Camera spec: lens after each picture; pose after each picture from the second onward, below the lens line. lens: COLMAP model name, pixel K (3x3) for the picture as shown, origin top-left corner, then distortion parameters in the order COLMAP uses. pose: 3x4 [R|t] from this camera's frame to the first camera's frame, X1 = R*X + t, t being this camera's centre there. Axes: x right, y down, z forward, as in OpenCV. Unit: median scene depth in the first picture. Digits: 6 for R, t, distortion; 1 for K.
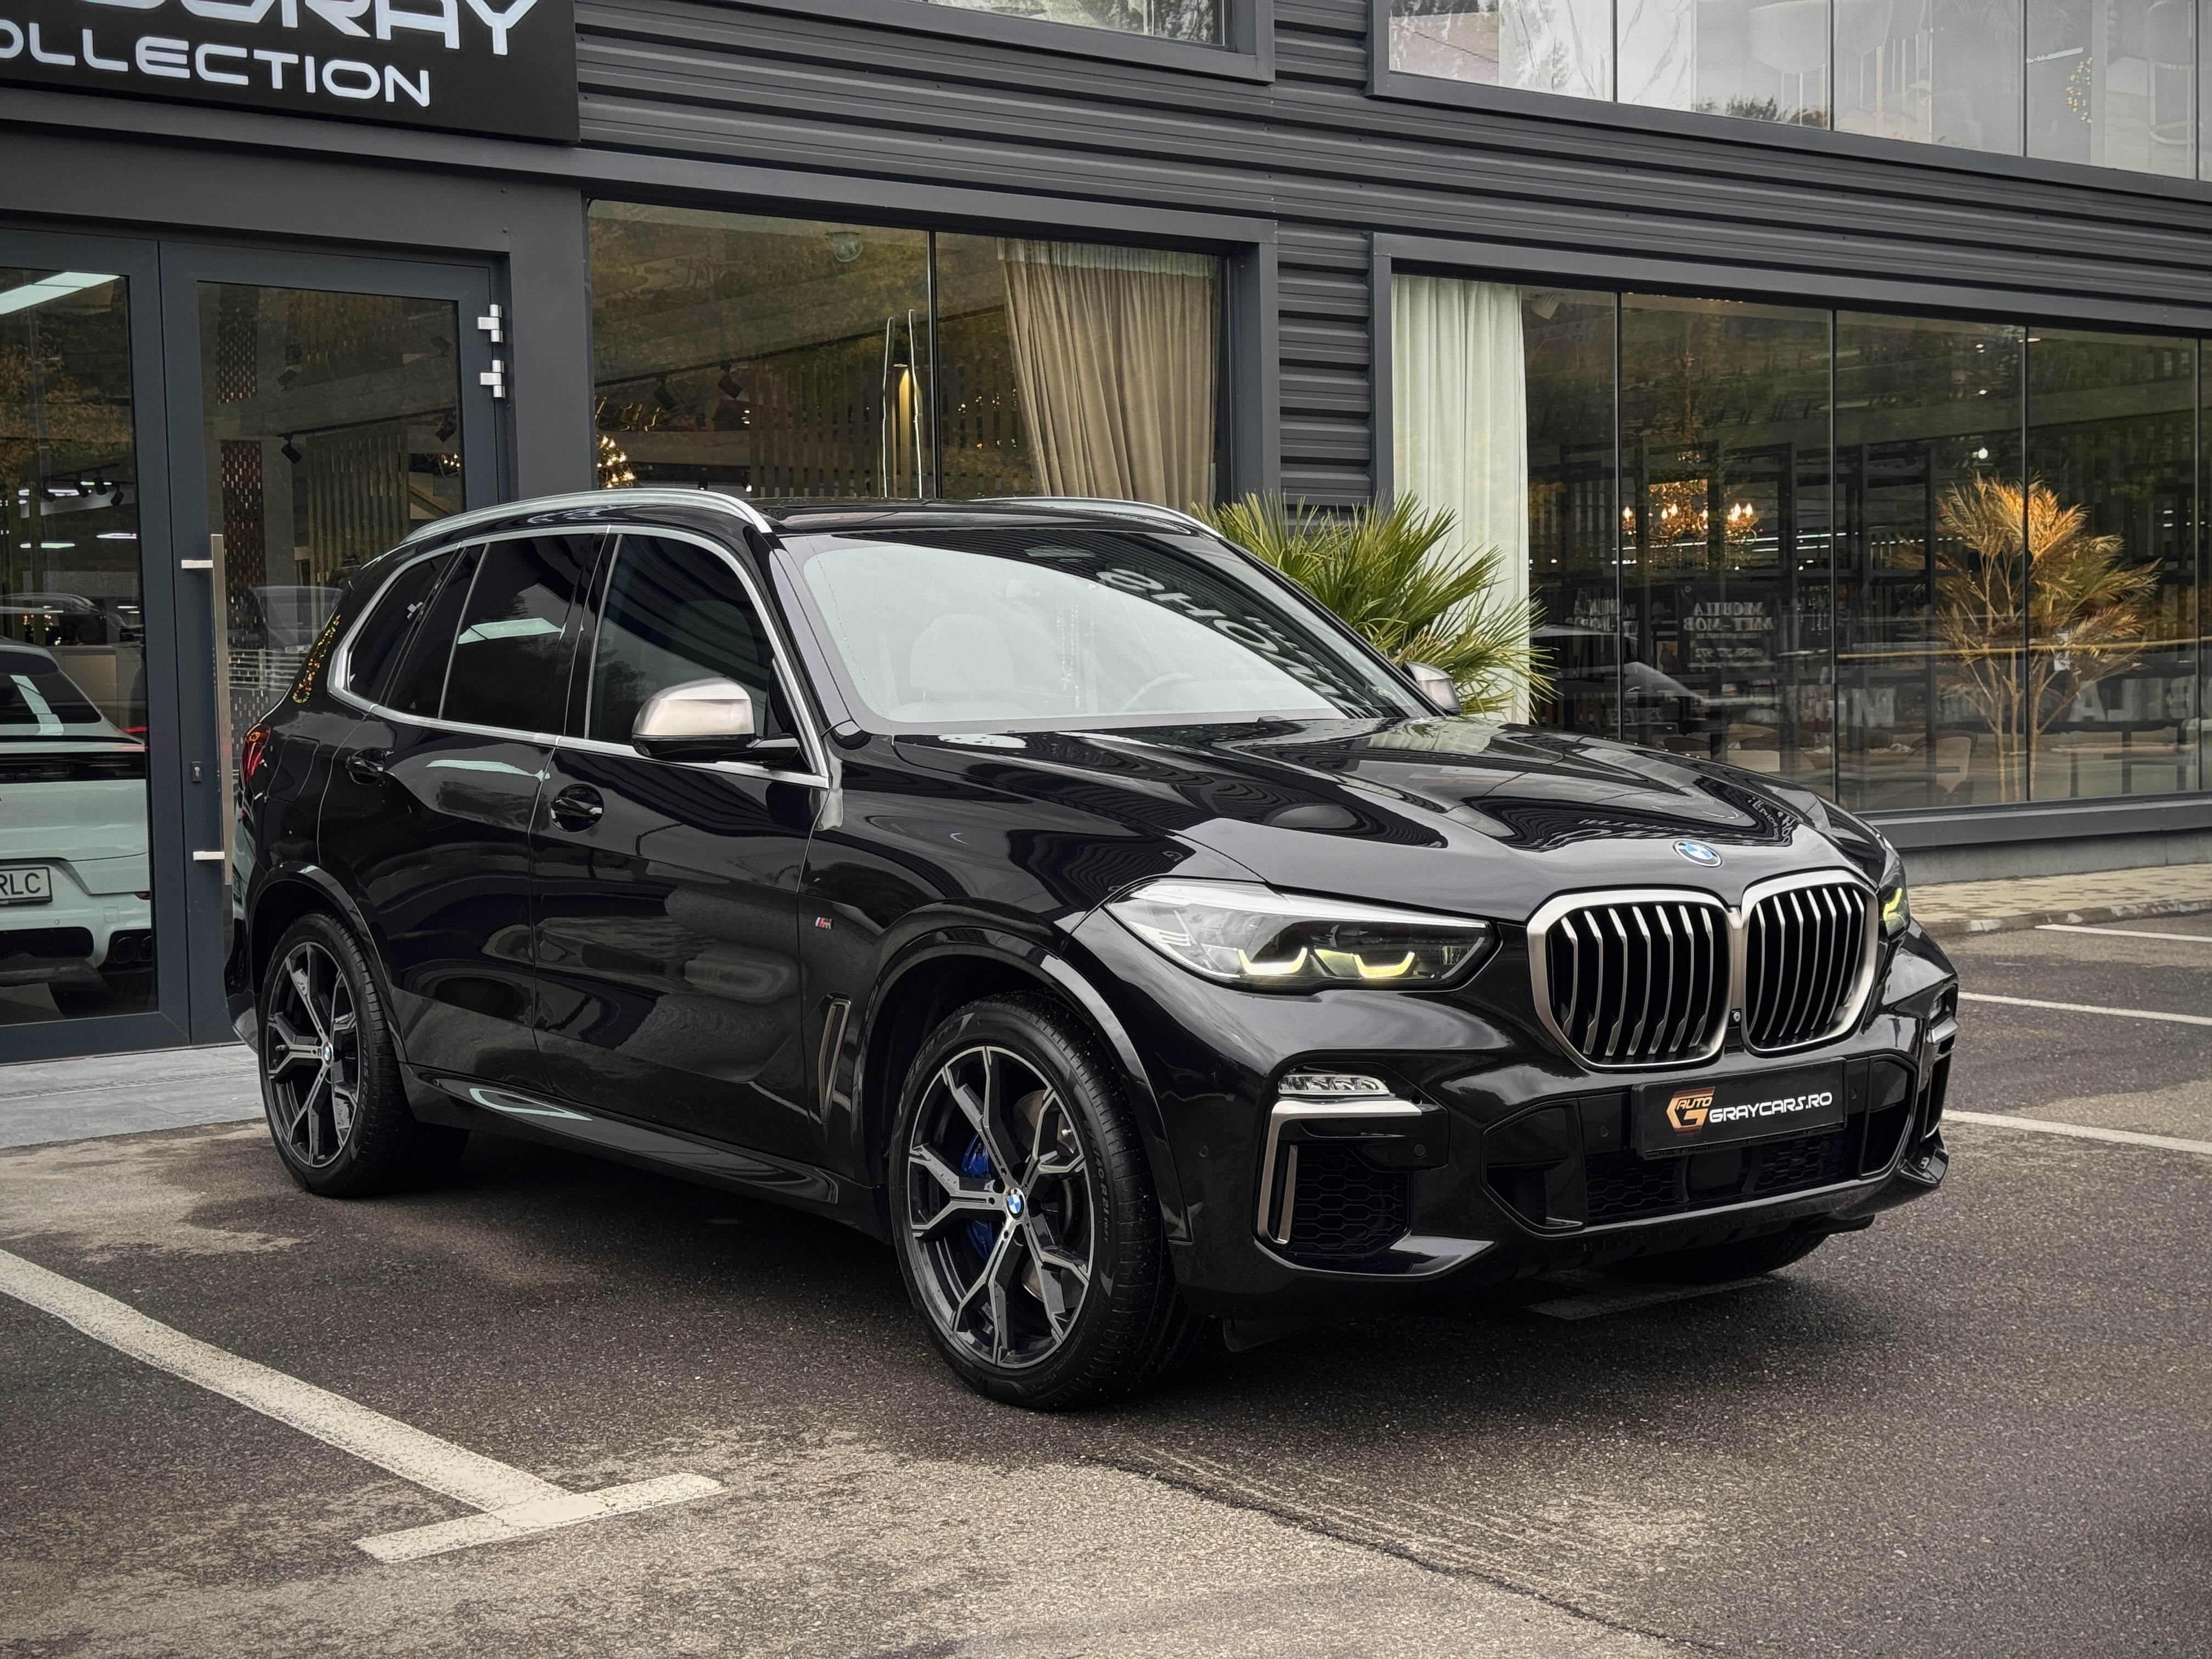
lens RADIAL K [[3071.1, 0, 1096.1], [0, 3071.1, 836.9], [0, 0, 1]] dist [0.198562, -0.419928]
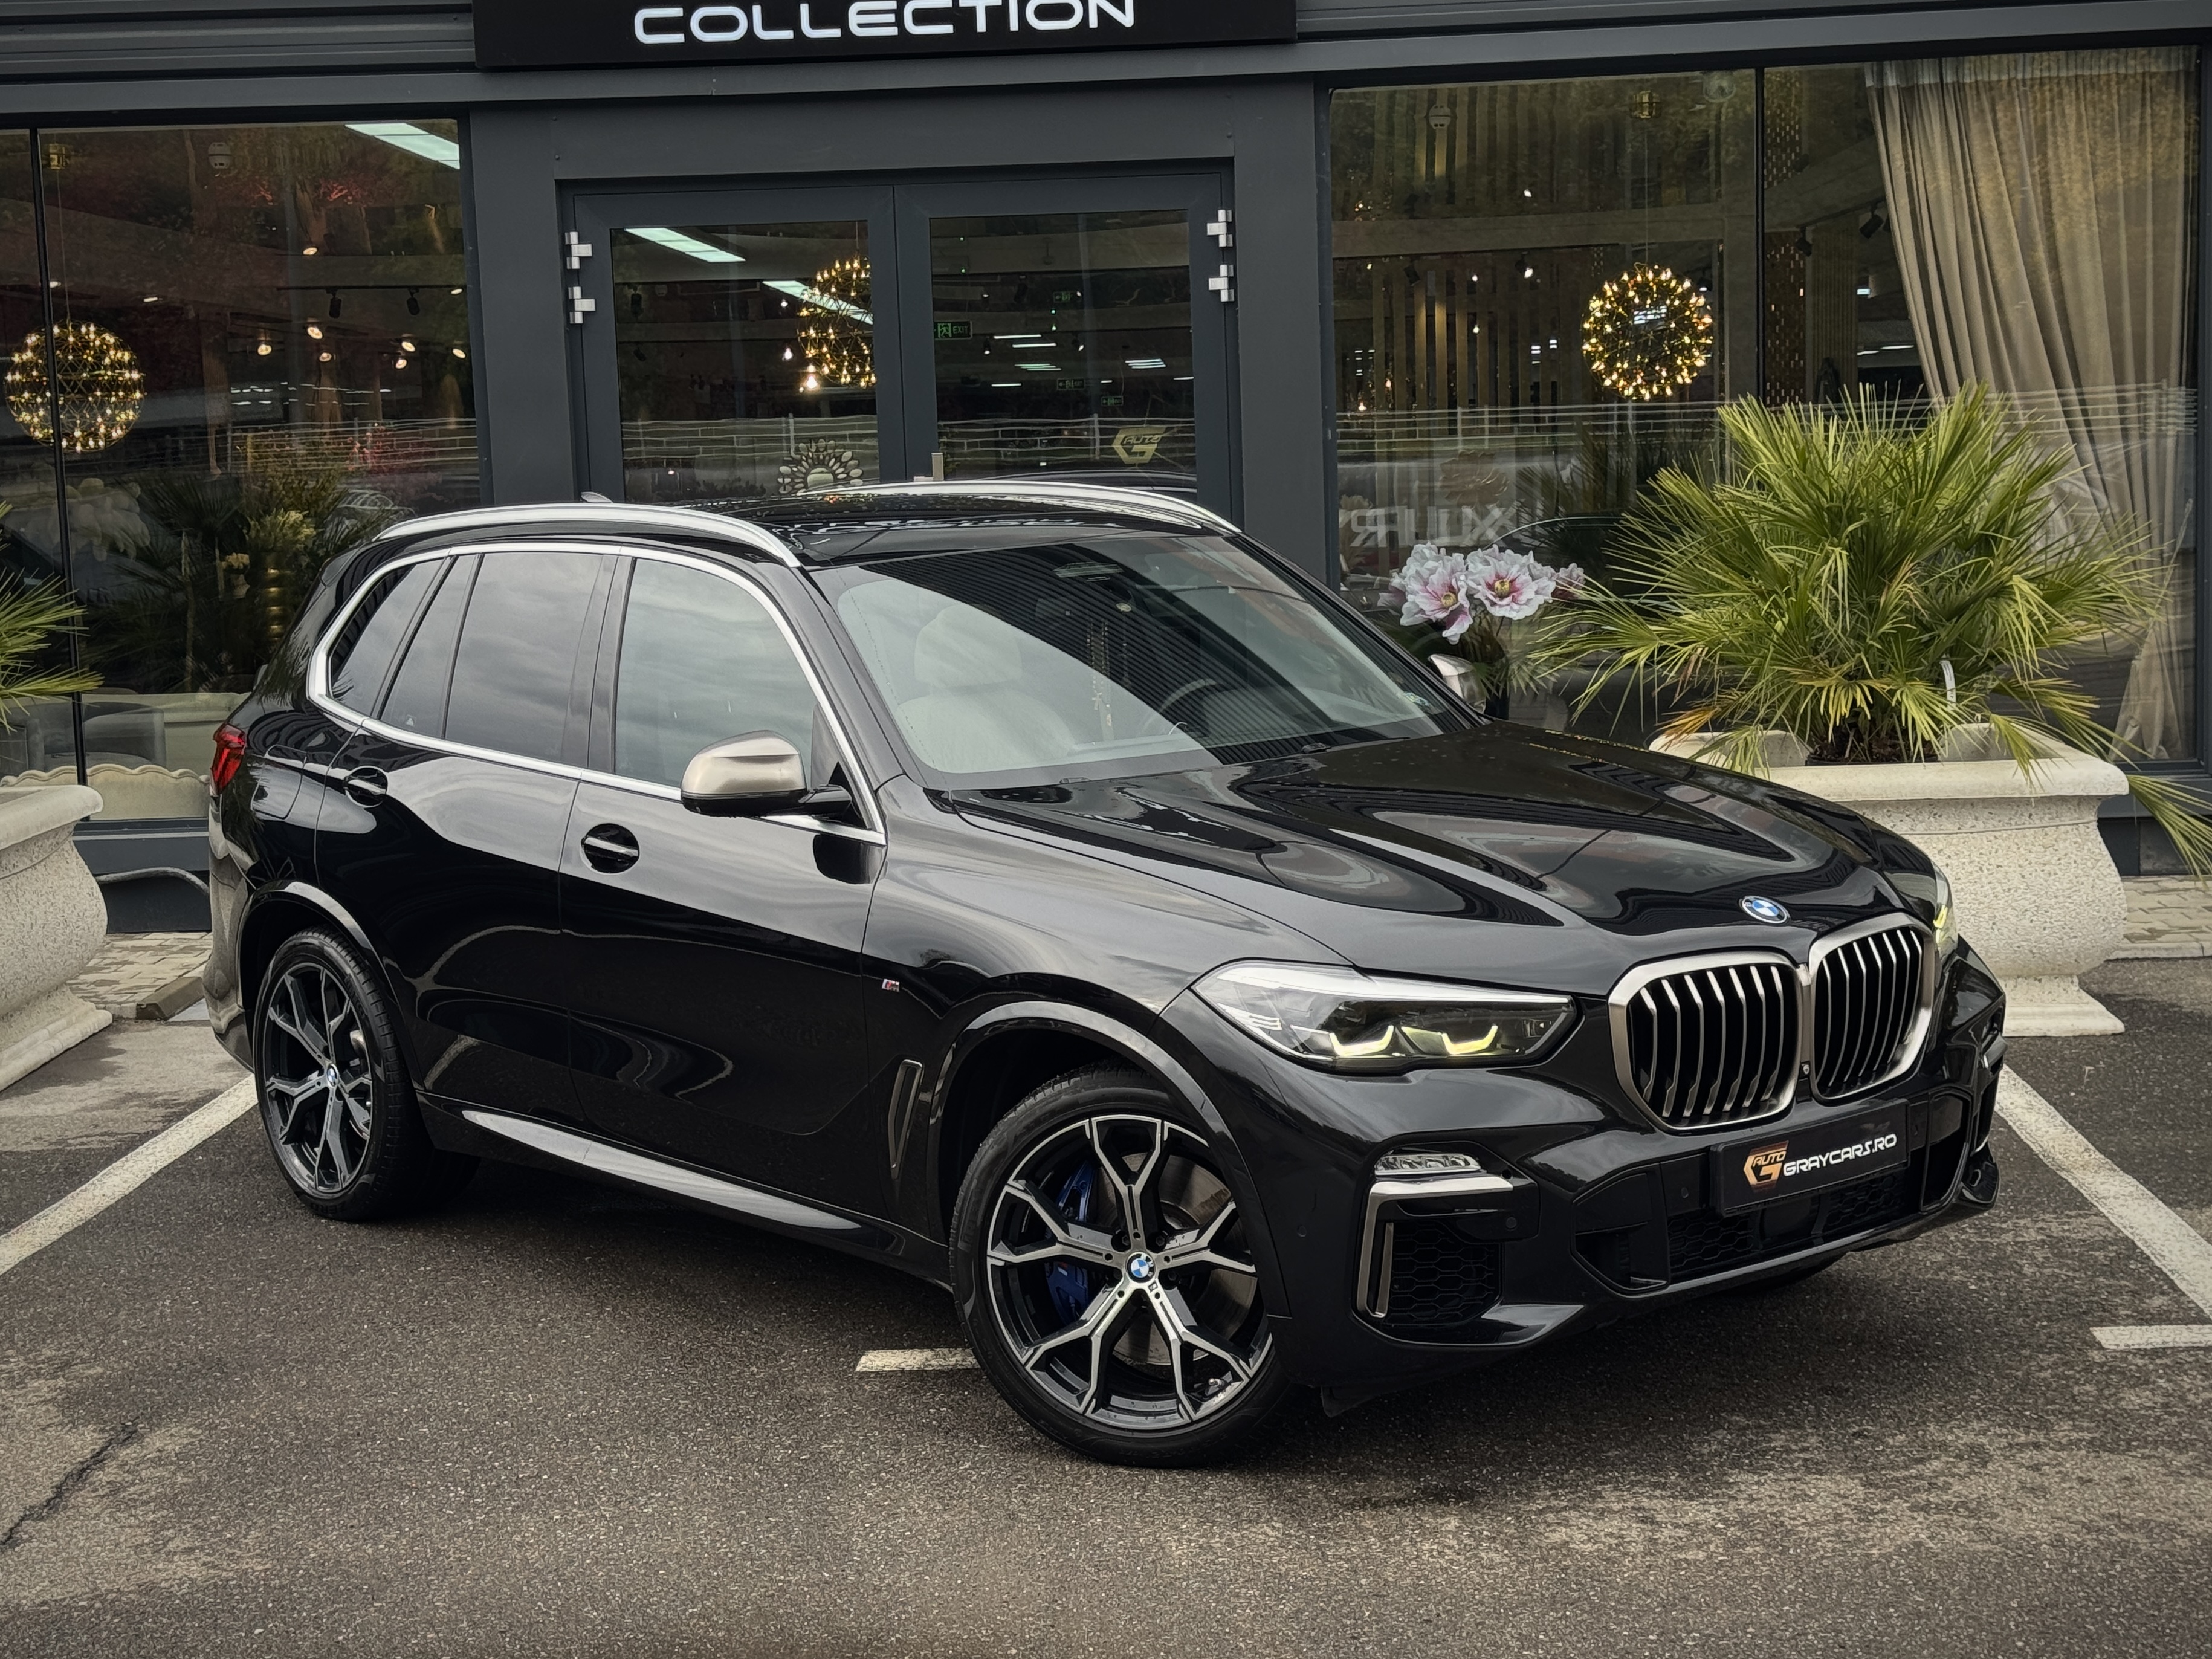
lens RADIAL K [[3379.9, 0, 1106.0], [0, 3379.9, 829.5], [0, 0, 1]] dist [0.161744, -0.195487]
pose [[0.769719, 0.063457, -0.635222, 0.581669], [-0.012521, 0.996357, 0.084361, -0.073808], [0.638261, -0.056981, 0.767709, 0.131757]]
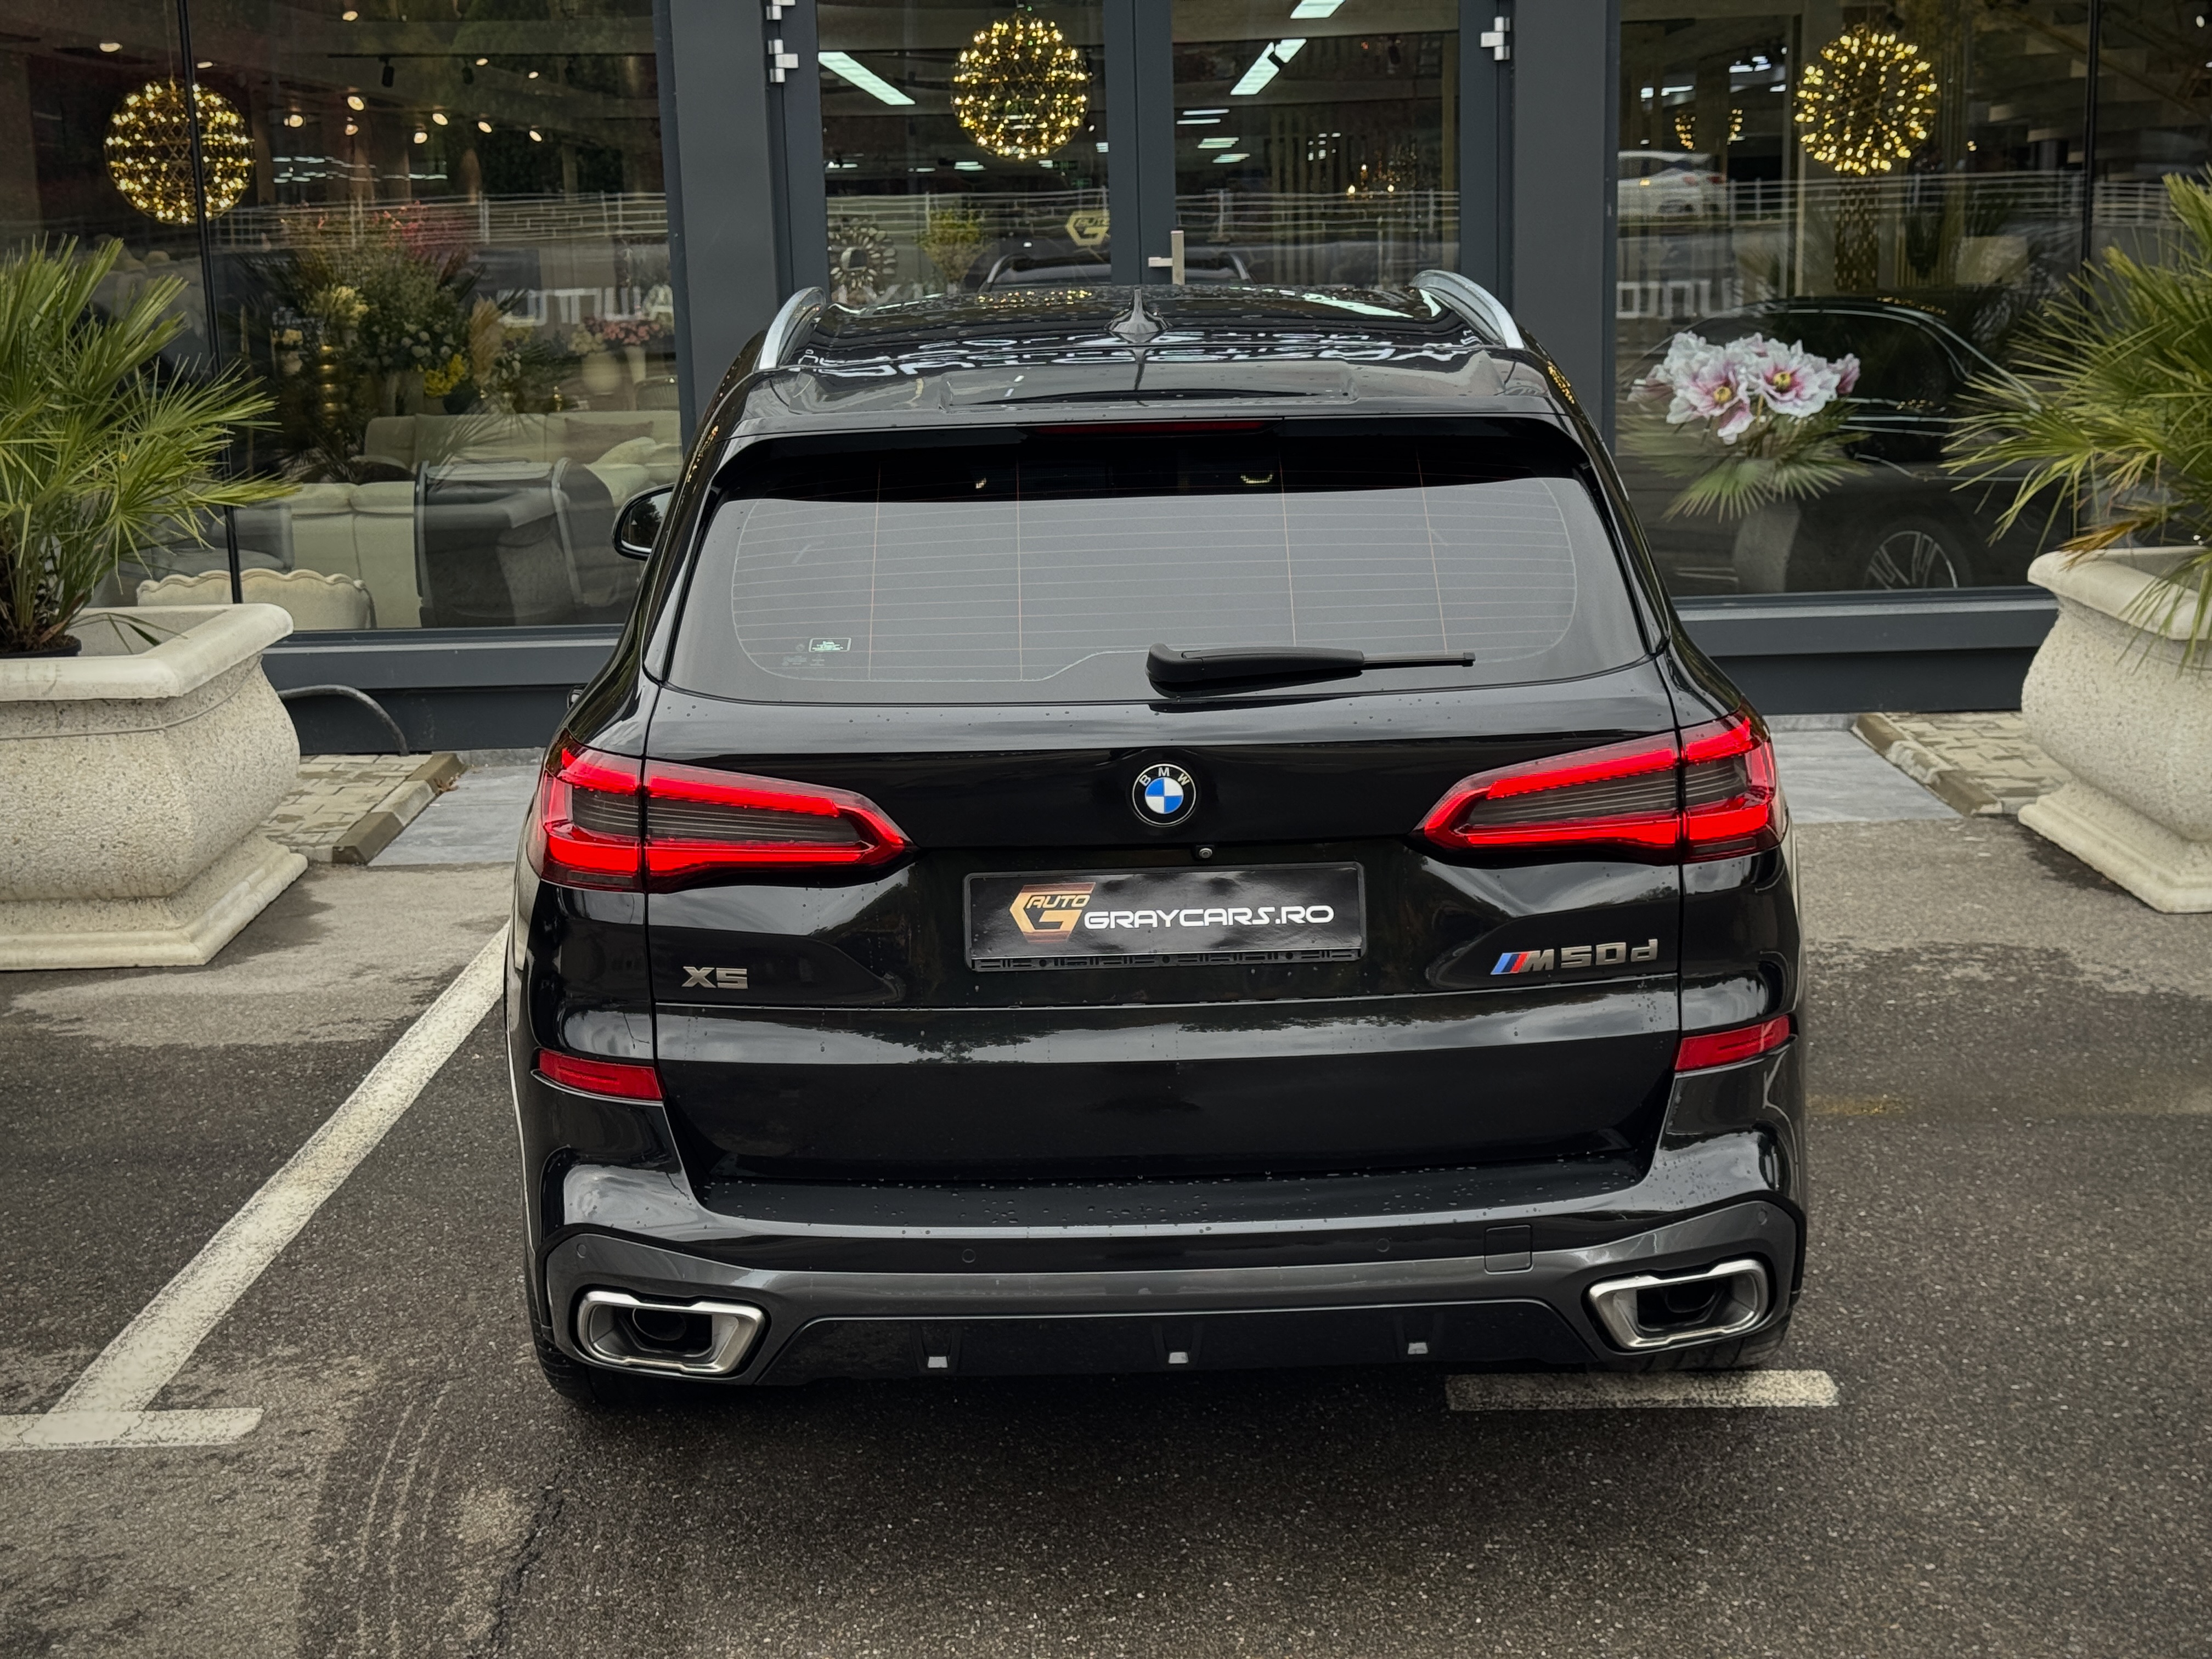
lens RADIAL K [[3069.5, 0, 1090.7], [0, 3069.5, 853.0], [0, 0, 1]] dist [0.211205, -0.471588]
pose [[0.786918, 0.118484, -0.605575, 0.348177], [-0.017935, 0.985369, 0.169487, -0.076024], [0.616797, -0.122511, 0.777530, 0.215537]]
